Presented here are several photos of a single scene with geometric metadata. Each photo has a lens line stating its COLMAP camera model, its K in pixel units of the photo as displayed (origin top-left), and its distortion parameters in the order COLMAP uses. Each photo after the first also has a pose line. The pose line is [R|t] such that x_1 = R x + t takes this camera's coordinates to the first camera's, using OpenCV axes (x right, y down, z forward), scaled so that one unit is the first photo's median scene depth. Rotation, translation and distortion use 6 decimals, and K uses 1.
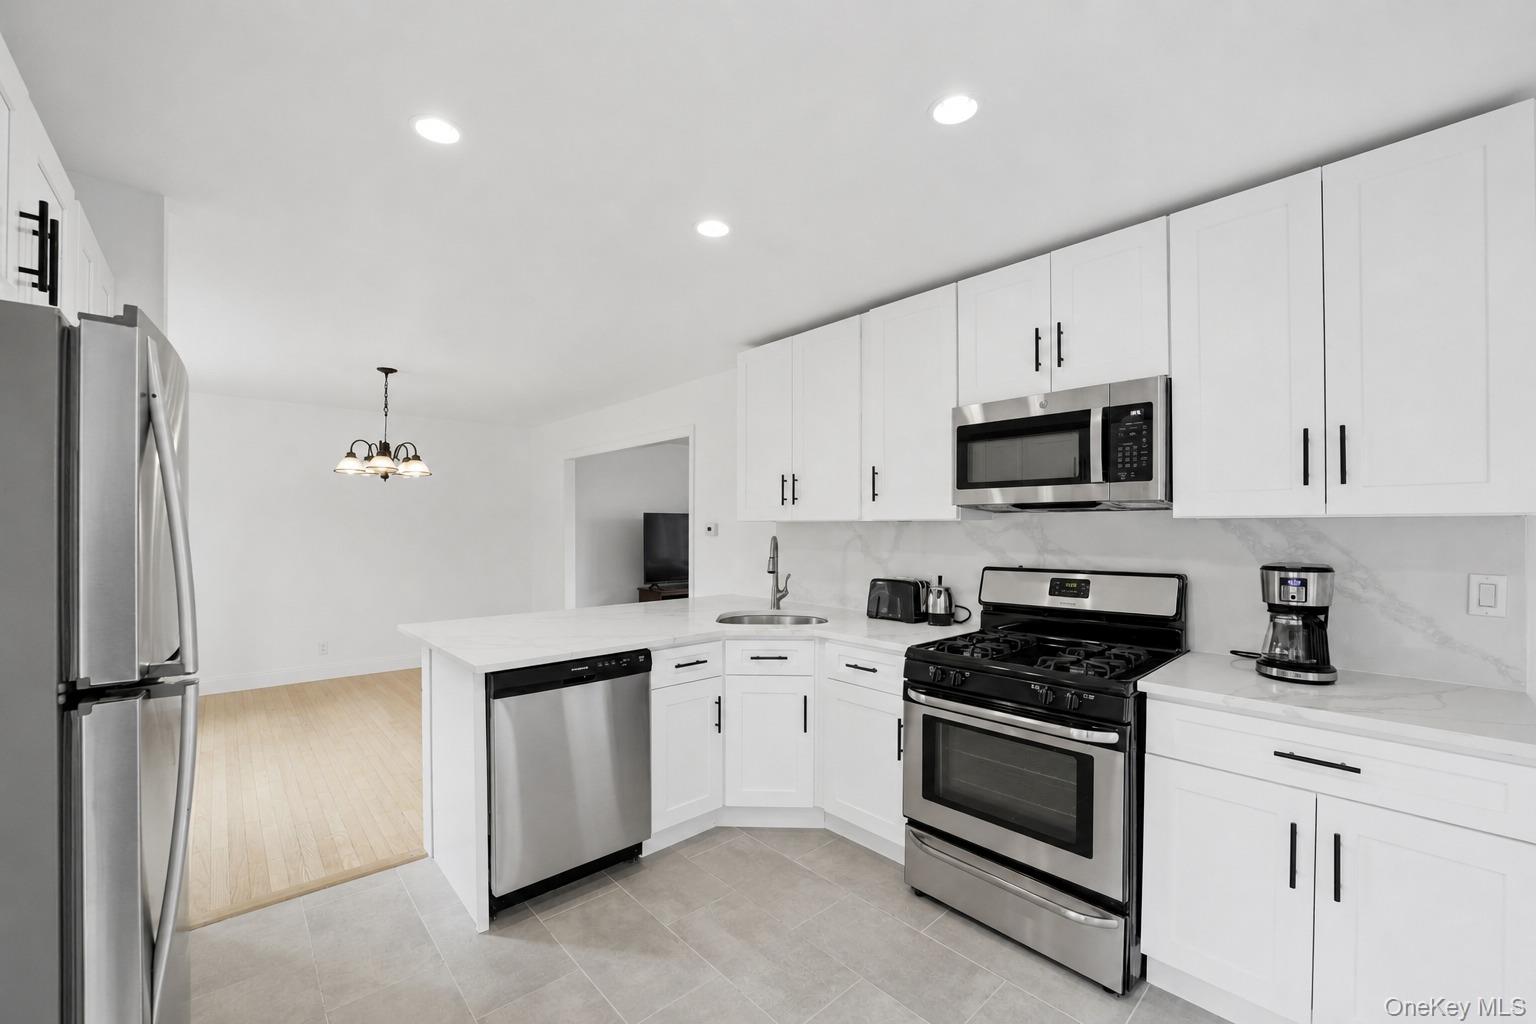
lens RADIAL K [[608.9, 0, 770.8], [0, 608.9, 530.2], [0, 0, 1]] dist [-0.016596, 0.000084]
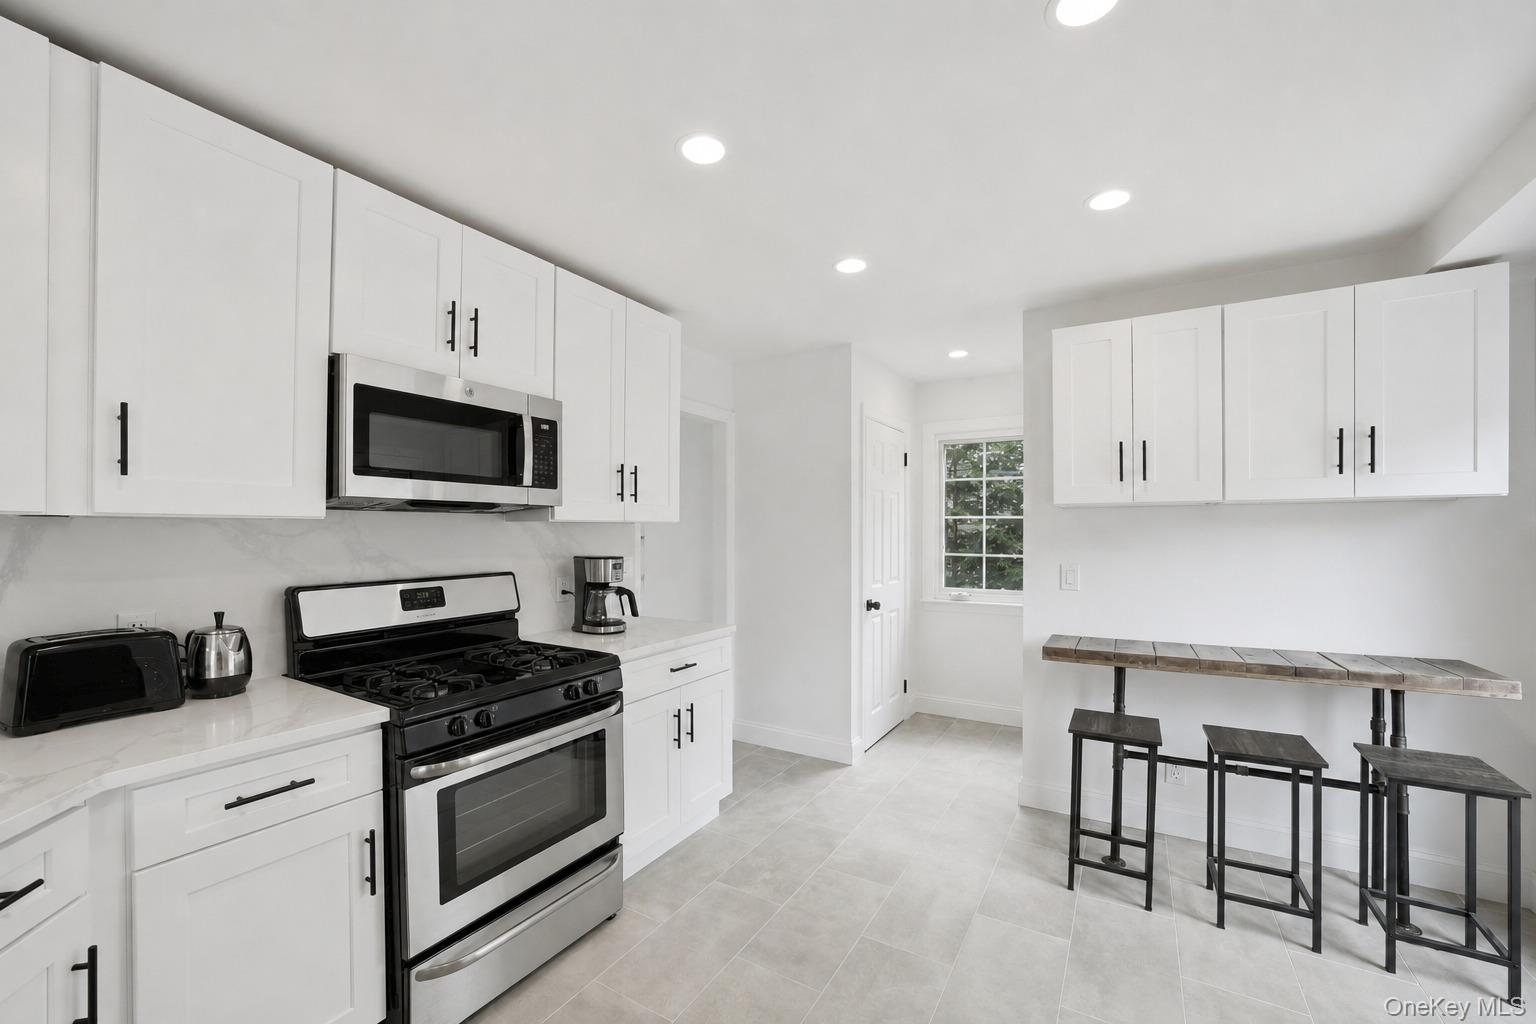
lens RADIAL K [[608.9, 0, 770.8], [0, 608.9, 530.2], [0, 0, 1]] dist [-0.016596, 0.000084]
pose [[-0.284126, -0.002004, 0.958785, -0.498270], [0.001984, 0.999994, 0.002678, -0.005650], [-0.958785, 0.002663, -0.284121, 0.764436]]
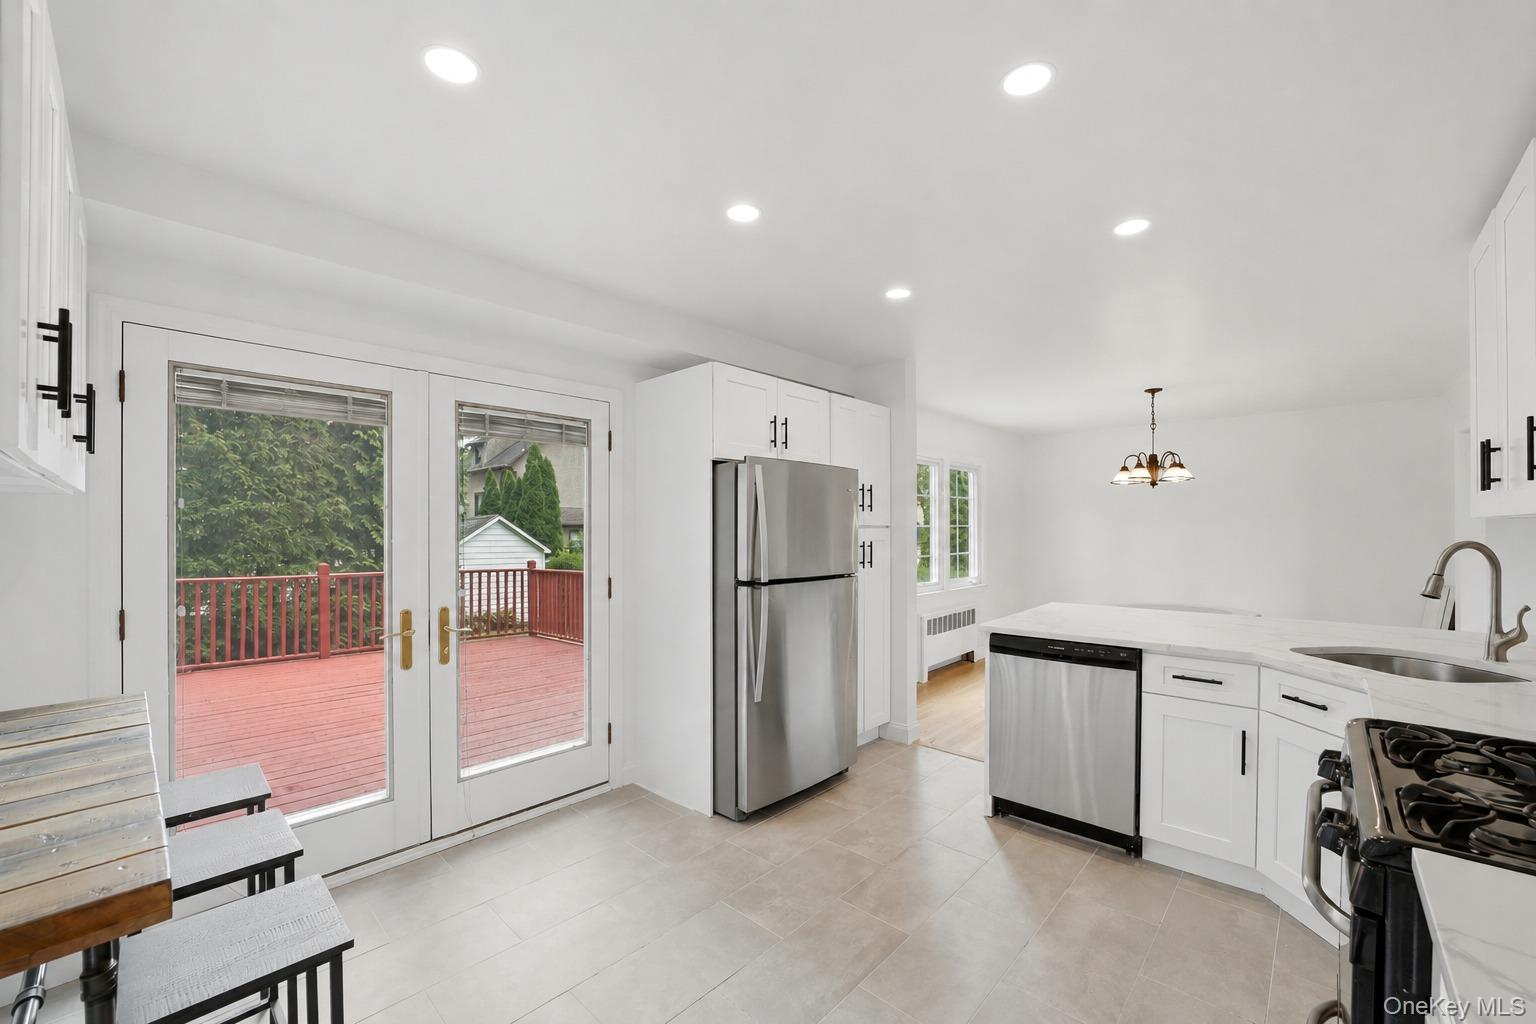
lens RADIAL K [[608.9, 0, 770.8], [0, 608.9, 530.2], [0, 0, 1]] dist [-0.016596, 0.000084]
pose [[0.095166, 0.000352, -0.995461, 0.759734], [0.002857, 0.999996, 0.000627, -0.006536], [0.995457, -0.002904, 0.095165, 0.298783]]
